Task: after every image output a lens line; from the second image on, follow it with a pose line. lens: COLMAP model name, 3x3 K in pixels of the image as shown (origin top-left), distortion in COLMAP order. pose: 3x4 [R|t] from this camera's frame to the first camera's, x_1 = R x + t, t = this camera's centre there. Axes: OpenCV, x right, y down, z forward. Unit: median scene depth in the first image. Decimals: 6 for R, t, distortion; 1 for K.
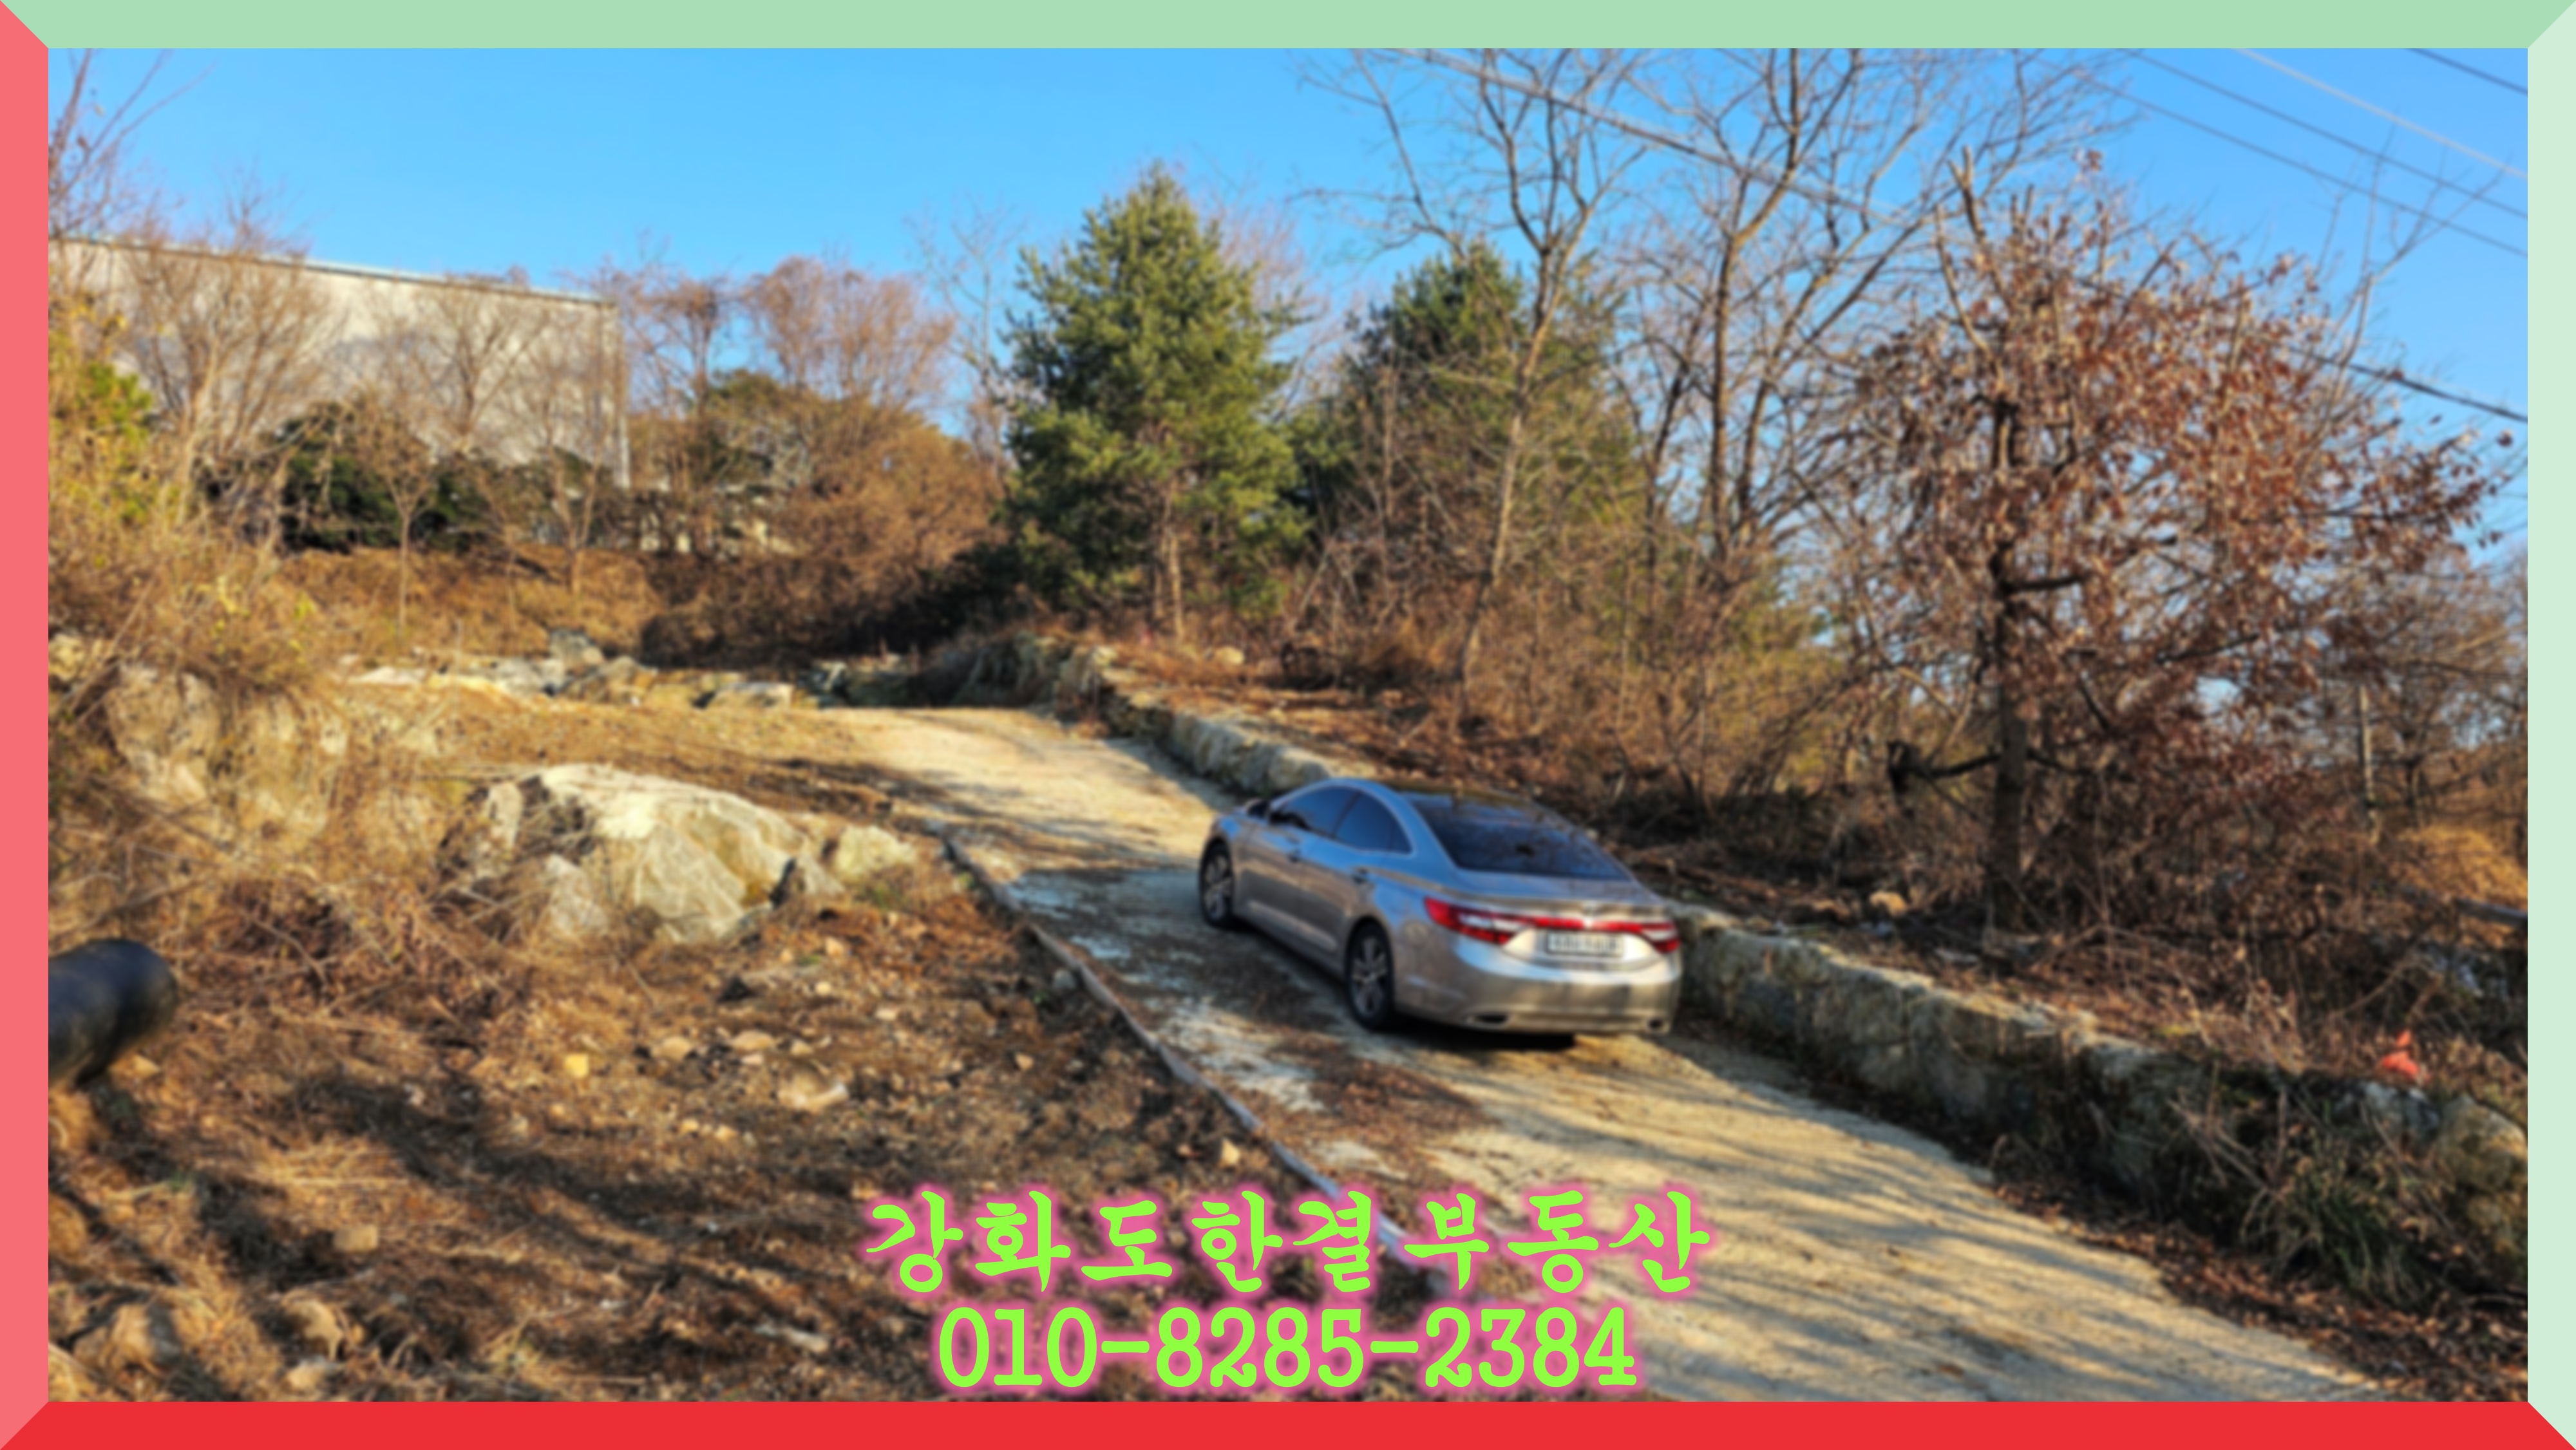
lens RADIAL K [[1739.3, 0, 1278.5], [0, 1739.3, 673.6], [0, 0, 1]] dist [0.068460, -0.062349]
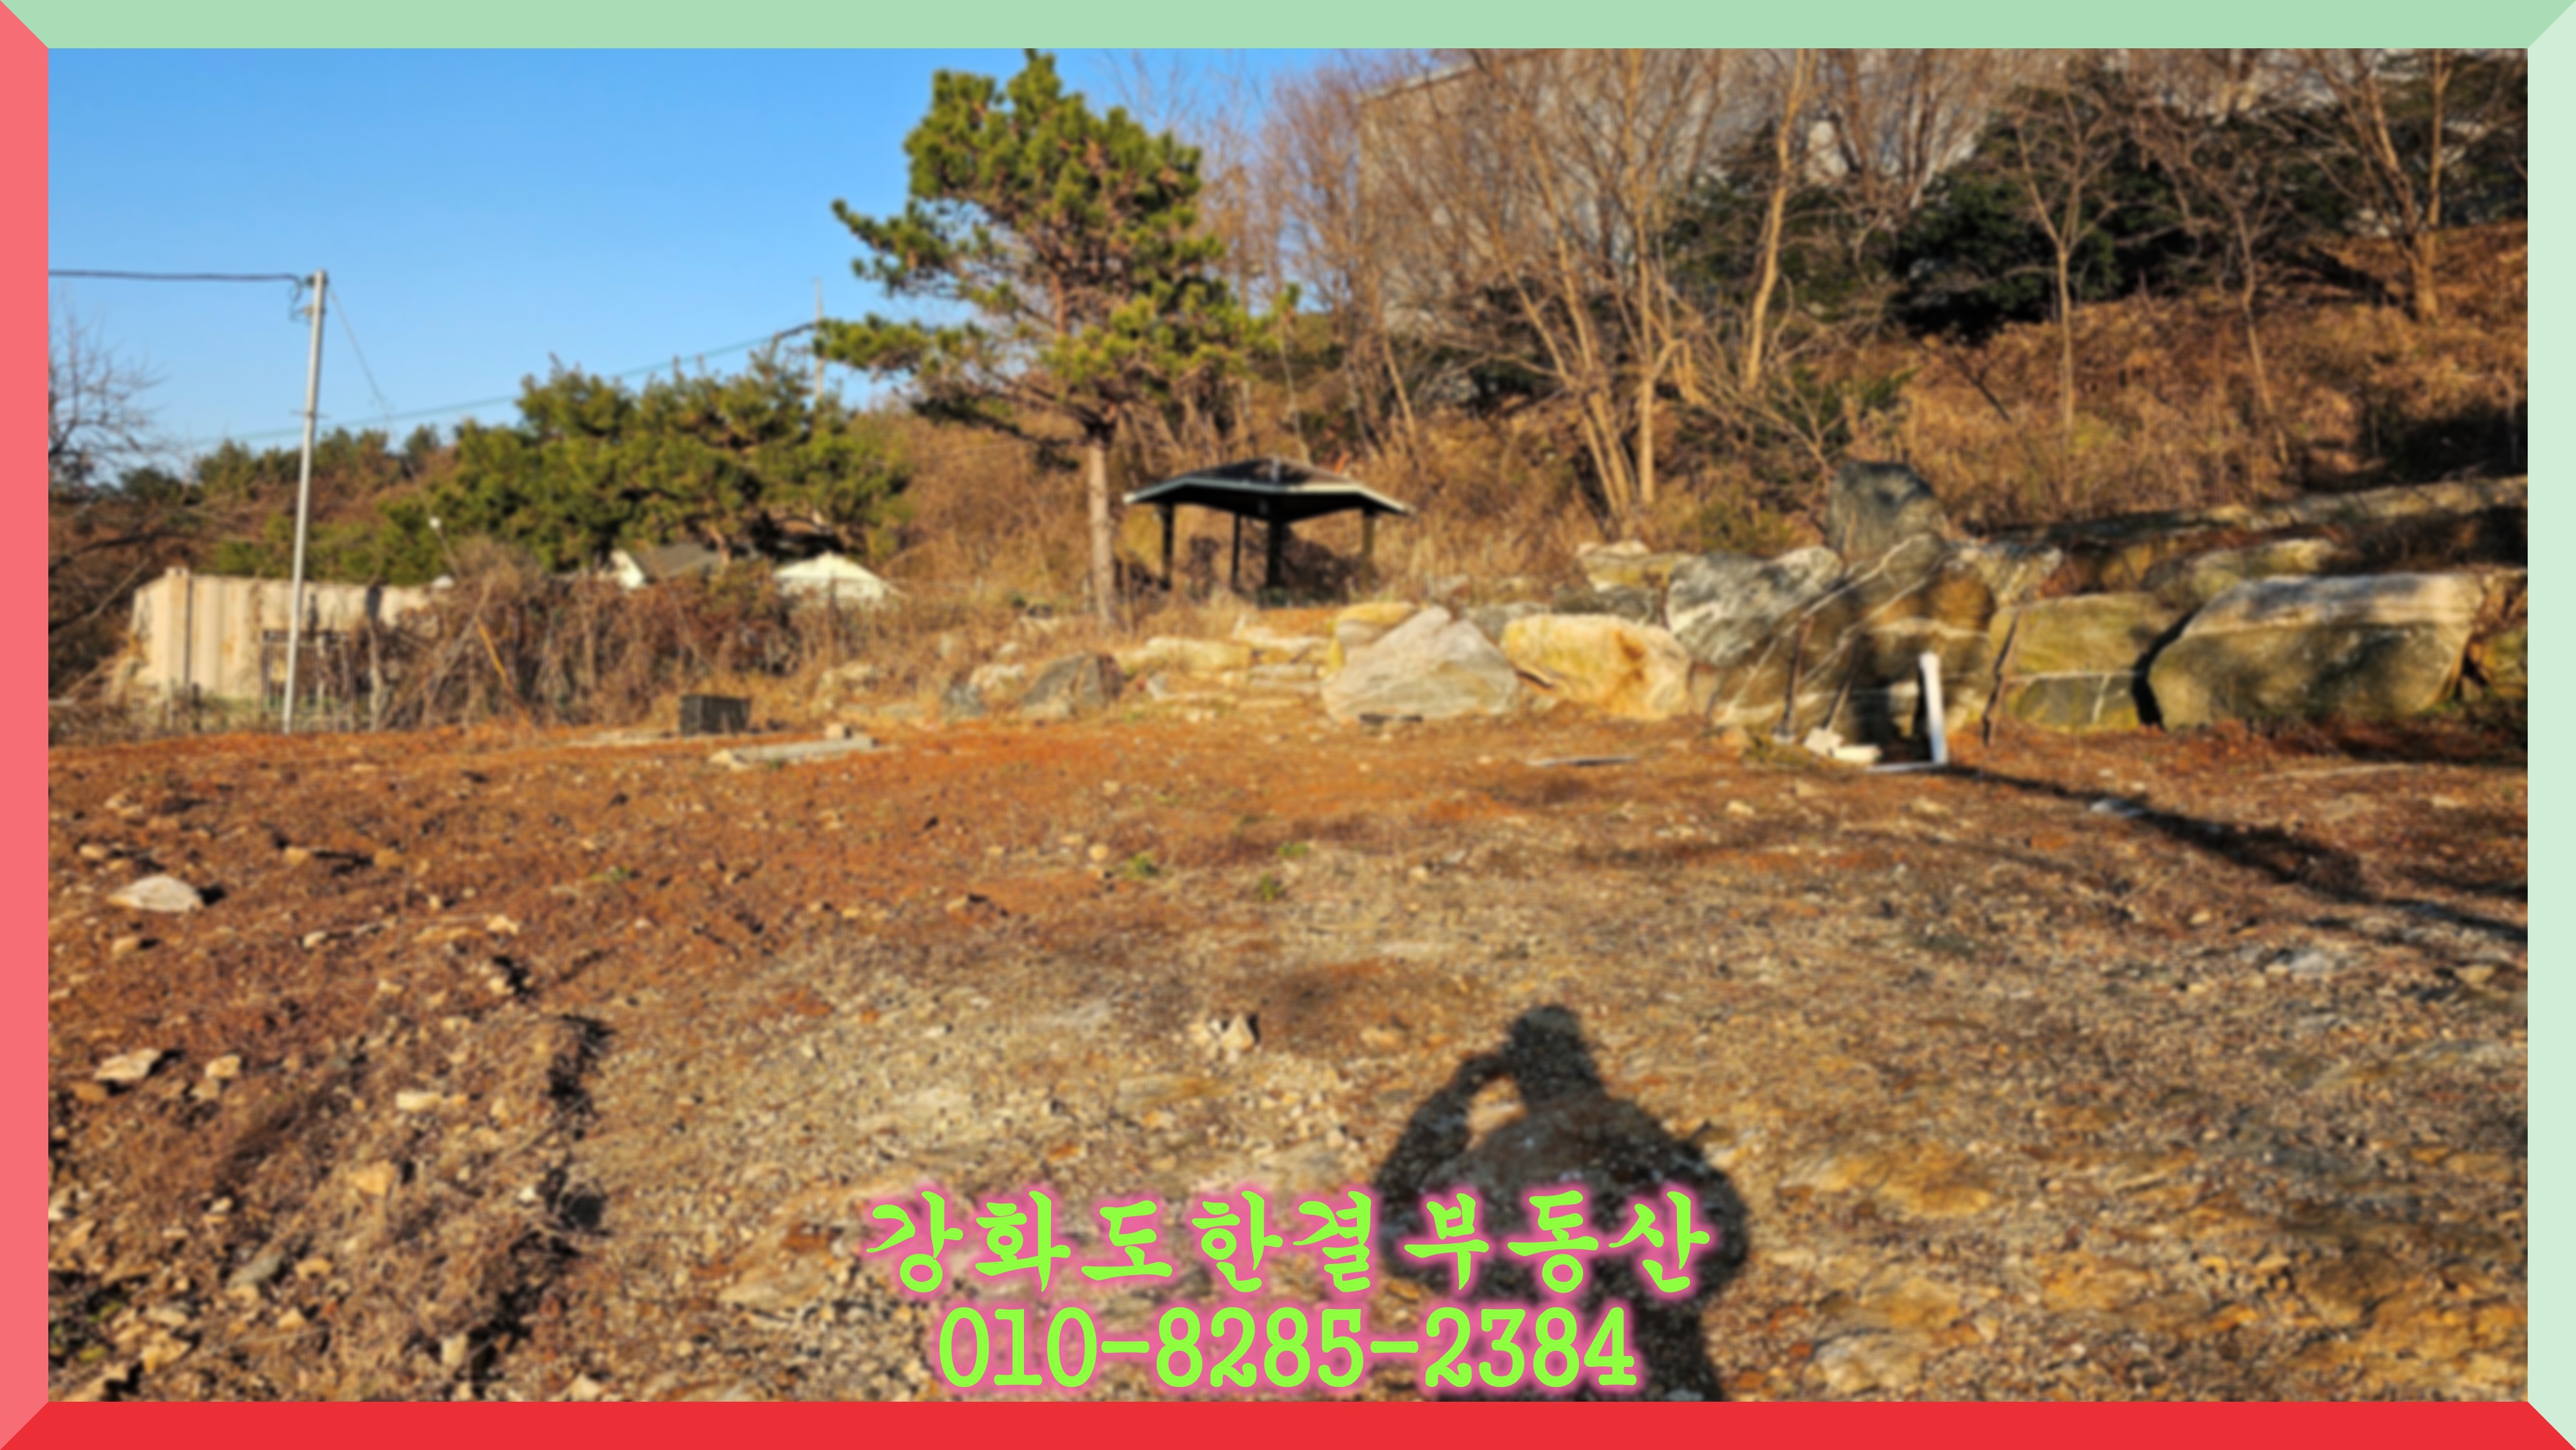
lens RADIAL K [[1739.3, 0, 1278.5], [0, 1739.3, 673.6], [0, 0, 1]] dist [0.068460, -0.062349]
pose [[0.434319, 0.001811, -0.900757, -0.111712], [0.116014, 0.991557, 0.057933, -0.015496], [0.893257, -0.129662, 0.430441, 0.701451]]
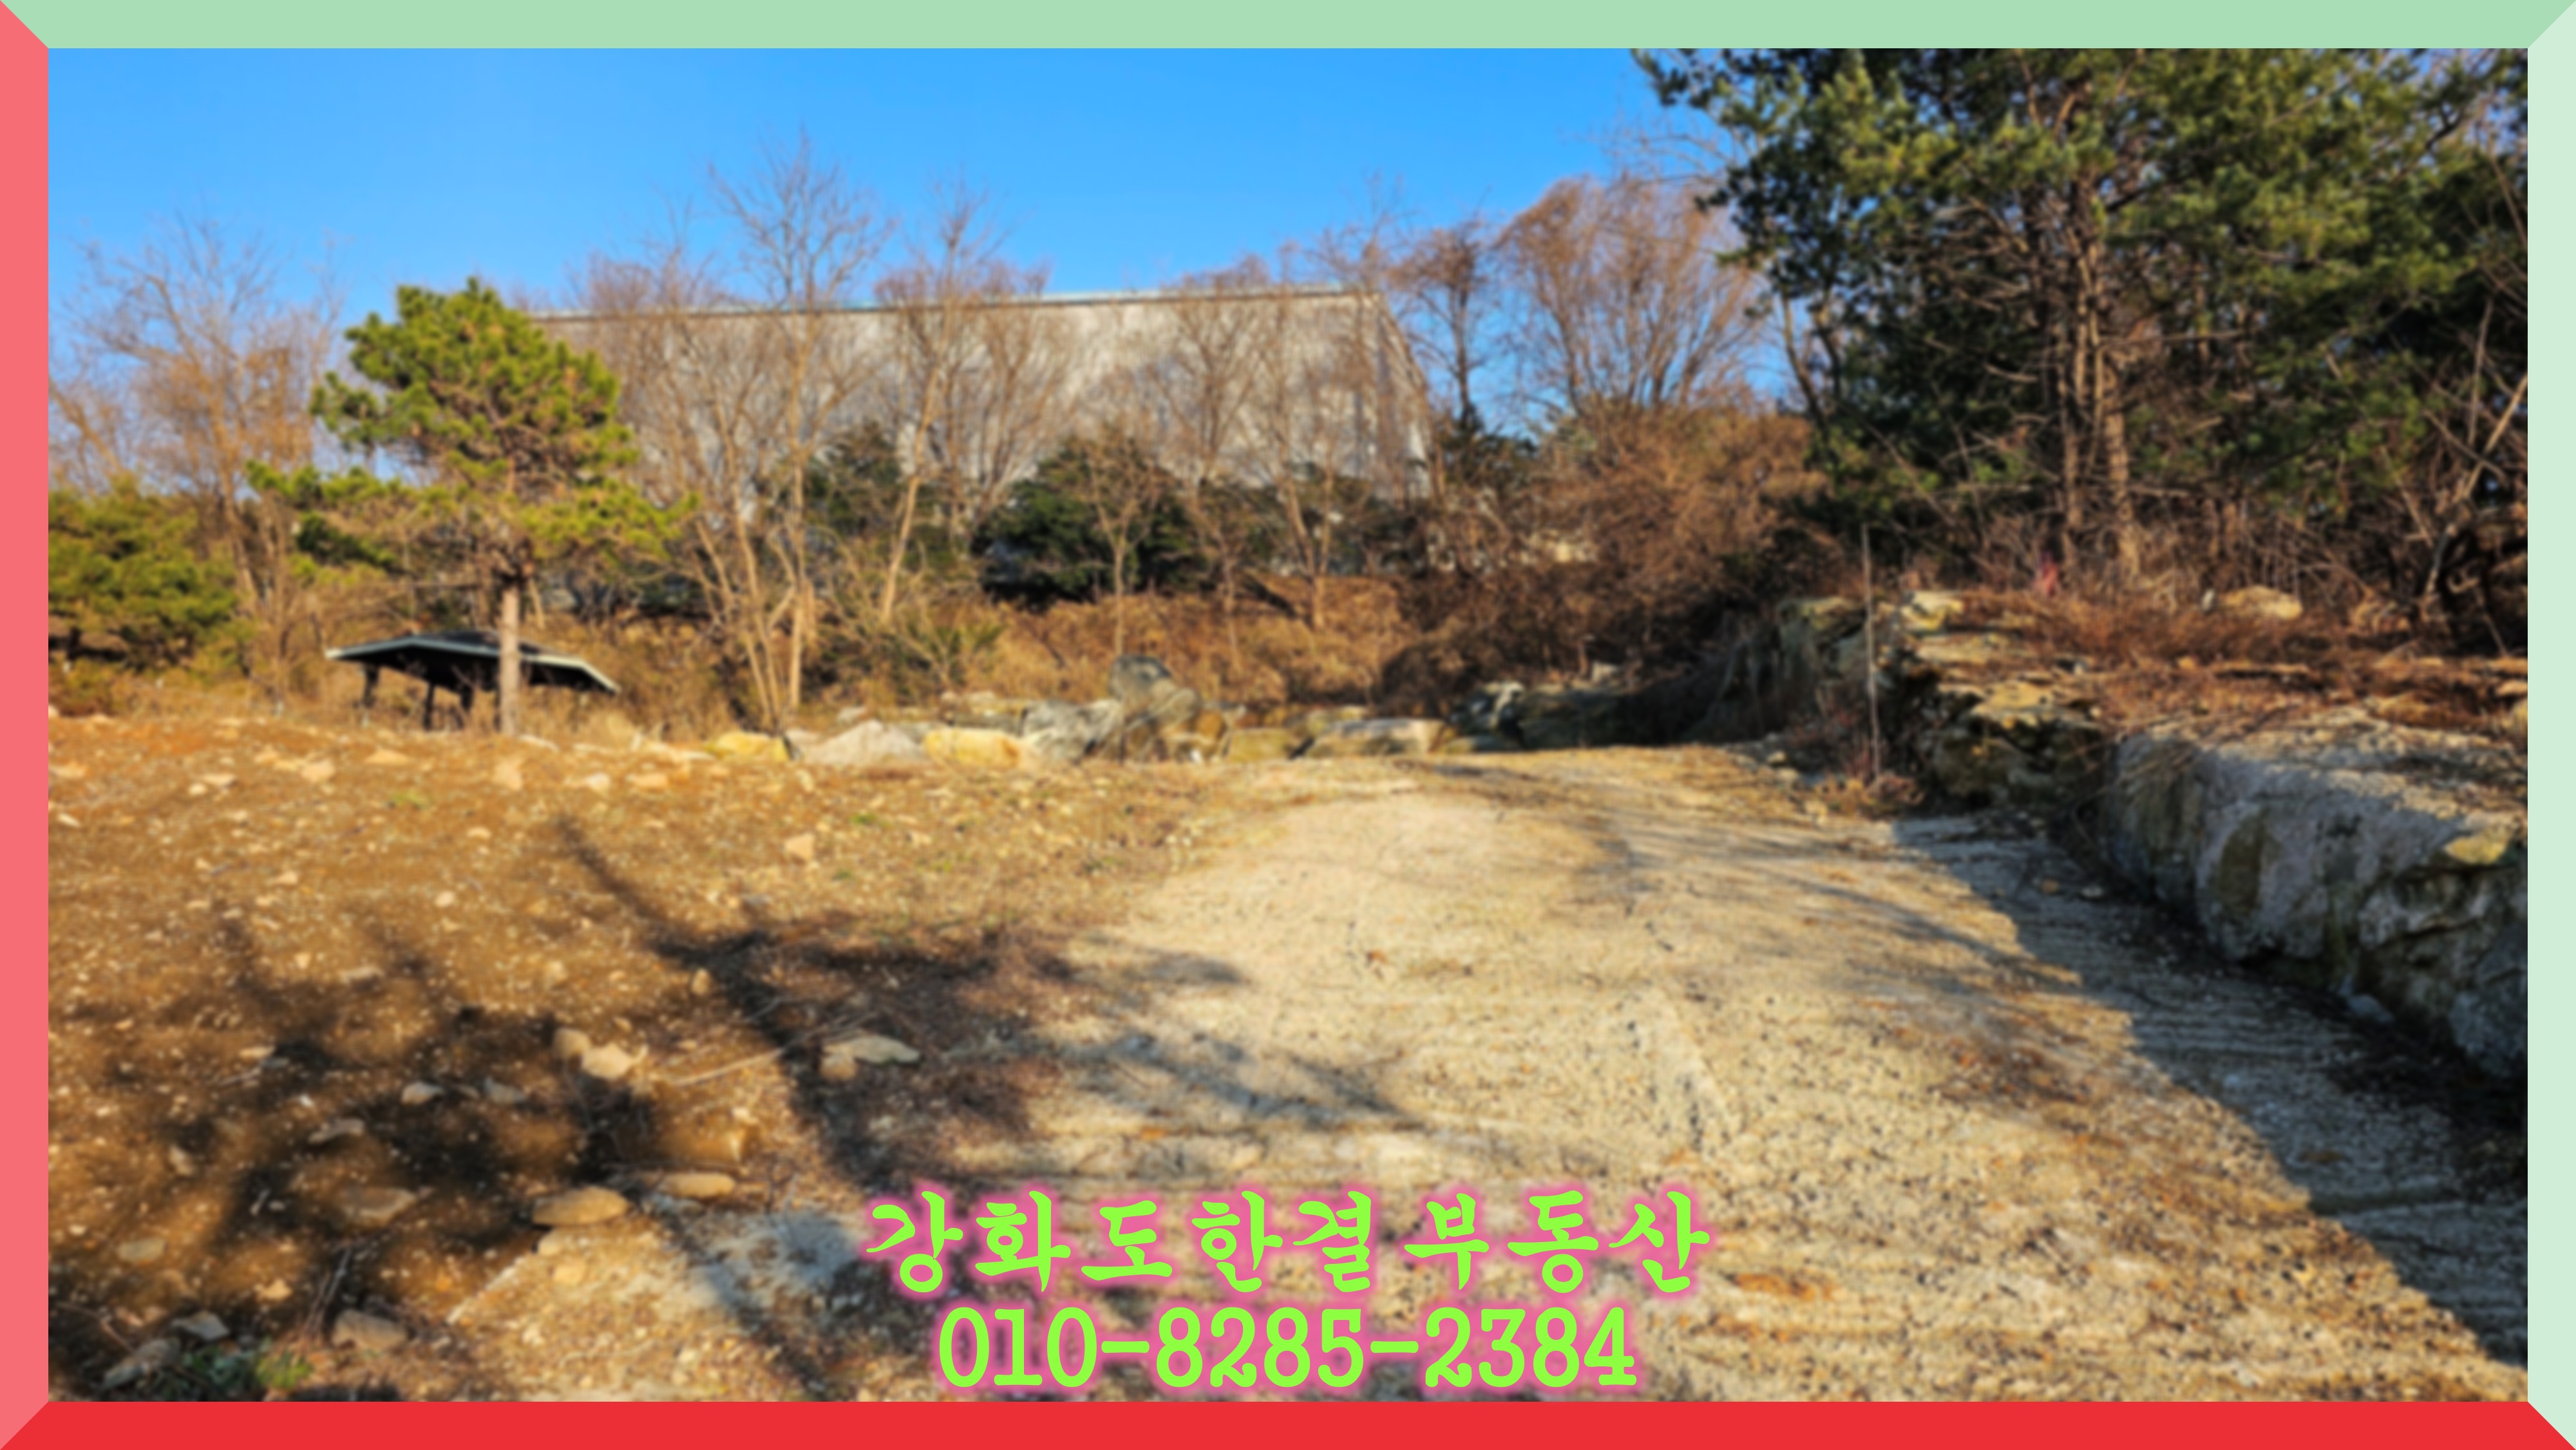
lens RADIAL K [[1739.3, 0, 1278.5], [0, 1739.3, 673.6], [0, 0, 1]] dist [0.068460, -0.062349]
pose [[0.868468, -0.059452, -0.492168, -0.022403], [0.045604, 0.998154, -0.040101, 0.011782], [0.493644, 0.012382, 0.869576, 0.432879]]
